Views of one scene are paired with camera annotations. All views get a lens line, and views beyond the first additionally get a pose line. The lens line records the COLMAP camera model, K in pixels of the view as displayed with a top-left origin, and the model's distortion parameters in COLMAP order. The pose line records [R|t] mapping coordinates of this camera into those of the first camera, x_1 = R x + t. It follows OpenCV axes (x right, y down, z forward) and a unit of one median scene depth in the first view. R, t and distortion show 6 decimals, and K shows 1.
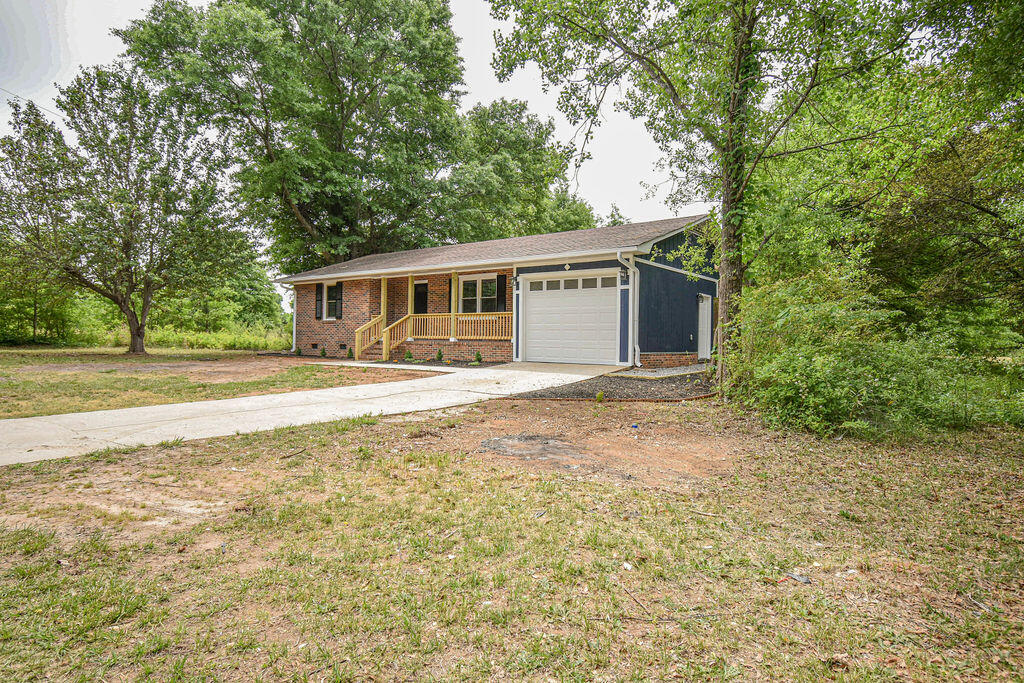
lens RADIAL K [[561.3, 0, 512.0], [0, 561.3, 341.5], [0, 0, 1]] dist [0.038686, 0.000037]
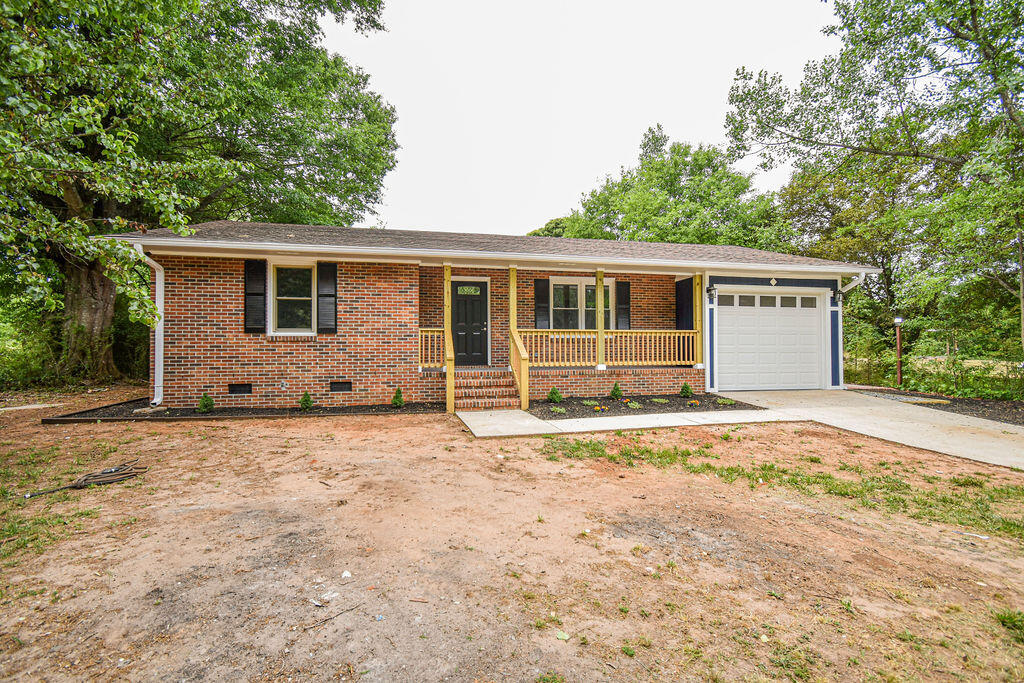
lens RADIAL K [[445.8, 0, 496.5], [0, 445.8, 341.8], [0, 0, 1]] dist [-0.001086, -0.000323]
pose [[0.672173, -0.005241, 0.740376, -0.569734], [0.012055, 0.999920, -0.003867, -0.032344], [-0.740296, 0.011525, 0.672182, 0.679718]]
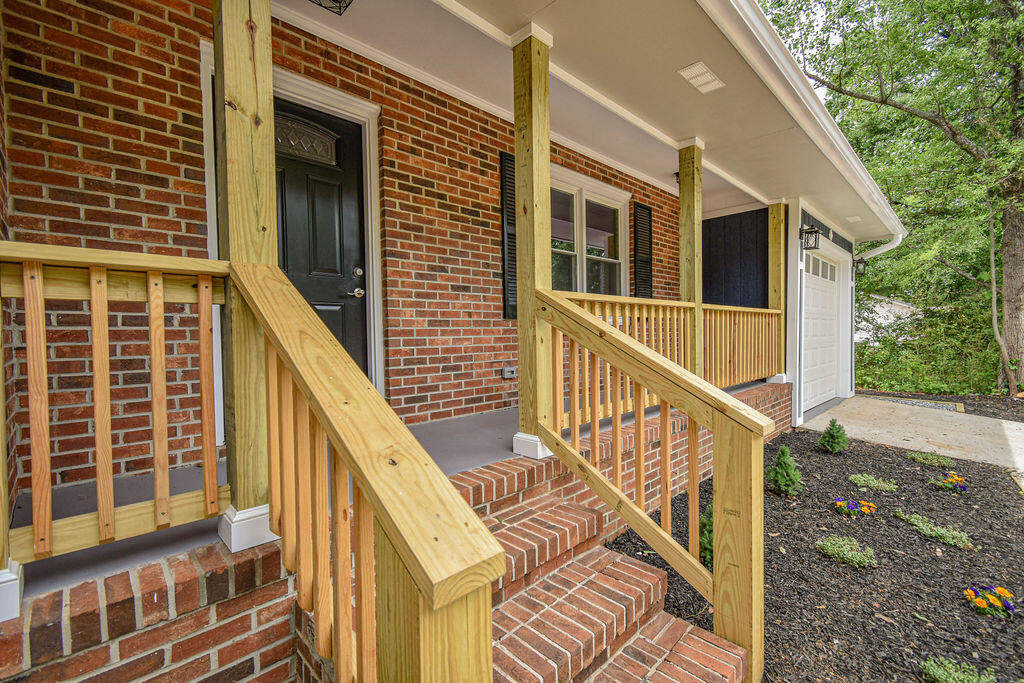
lens RADIAL K [[453.8, 0, 512.0], [0, 453.8, 341.5], [0, 0, 1]] dist [0.005779, -0.000343]
pose [[0.132117, -0.036372, 0.990567, -0.313119], [0.019249, 0.999232, 0.034123, -0.037865], [-0.991047, 0.014559, 0.132716, 0.997098]]
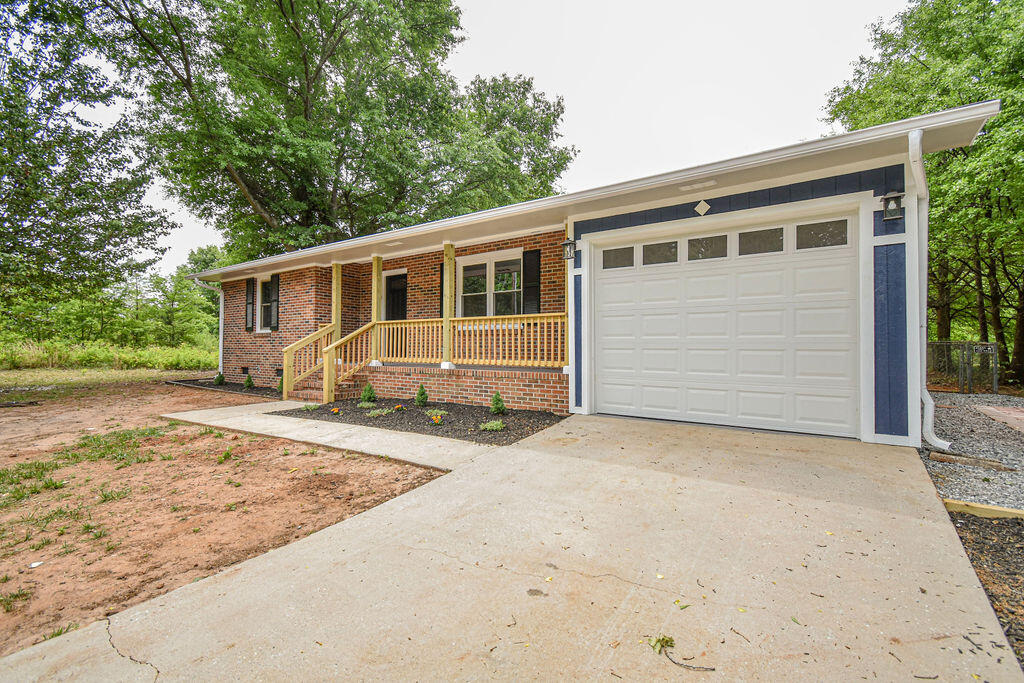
lens RADIAL K [[453.8, 0, 512.0], [0, 453.8, 341.5], [0, 0, 1]] dist [0.005779, -0.000343]
pose [[0.999505, -0.011377, 0.029339, -0.050492], [0.011719, 0.999865, -0.011484, -0.019805], [-0.029204, 0.011822, 0.999504, 0.516969]]
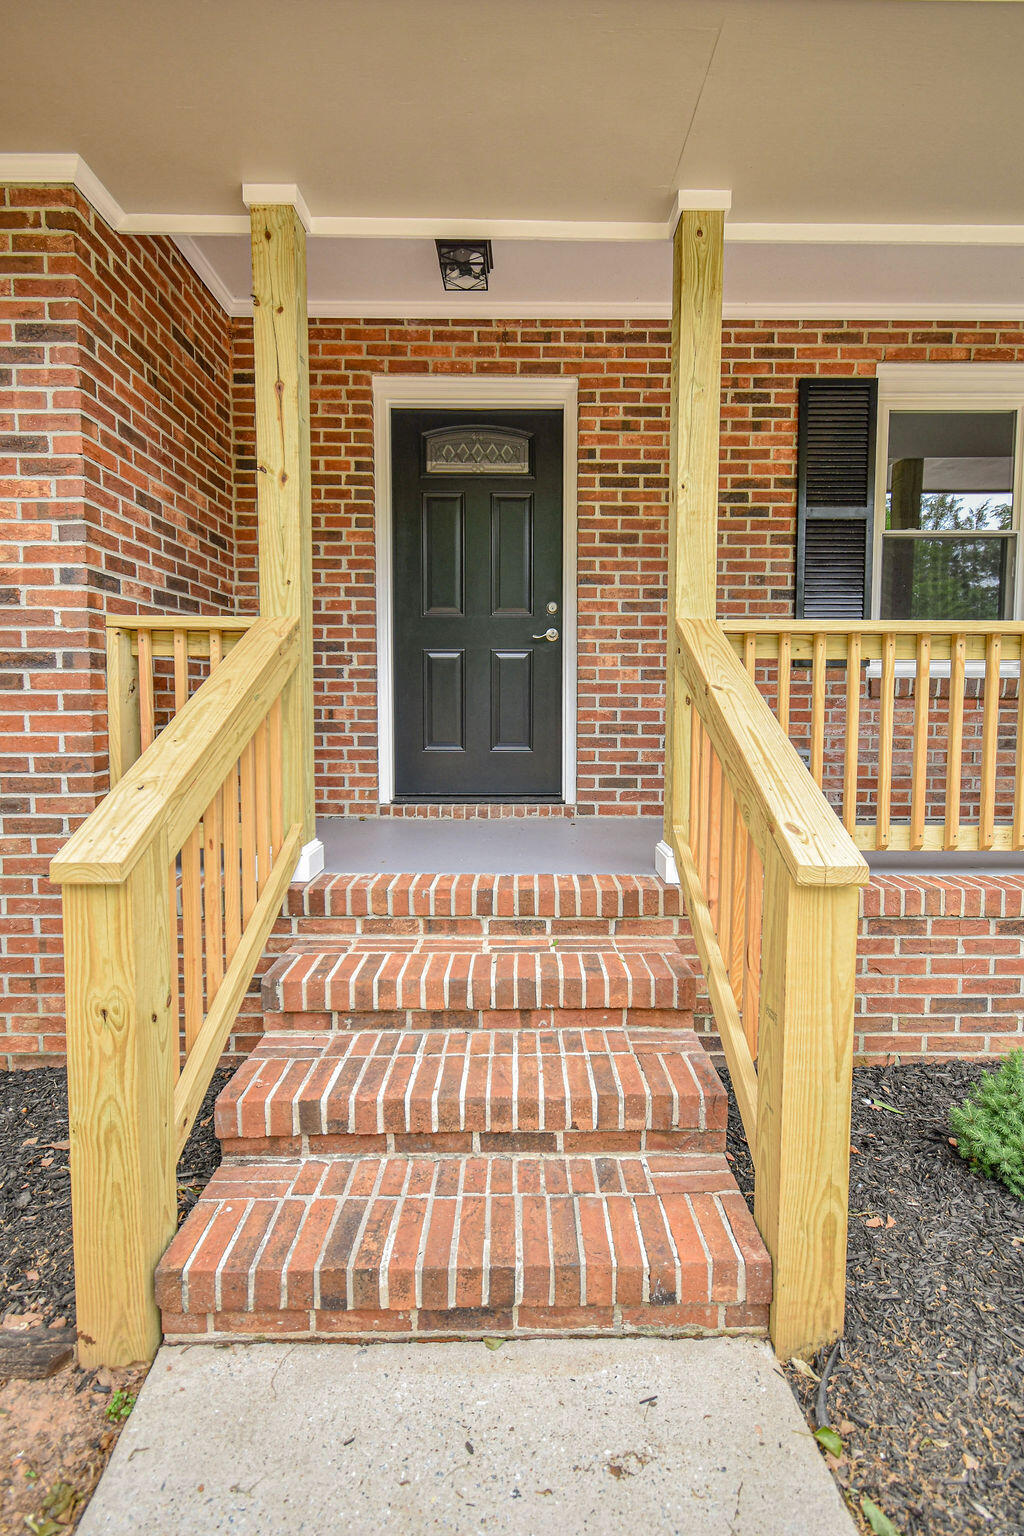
lens RADIAL K [[714.1, 0, 510.5], [0, 714.1, 740.4], [0, 0, 1]] dist [-0.000997, -0.002070]
pose [[0.792295, -0.050322, 0.608059, -0.287715], [0.010098, 0.997538, 0.069398, -0.035732], [-0.610054, -0.048843, 0.790853, 0.923318]]
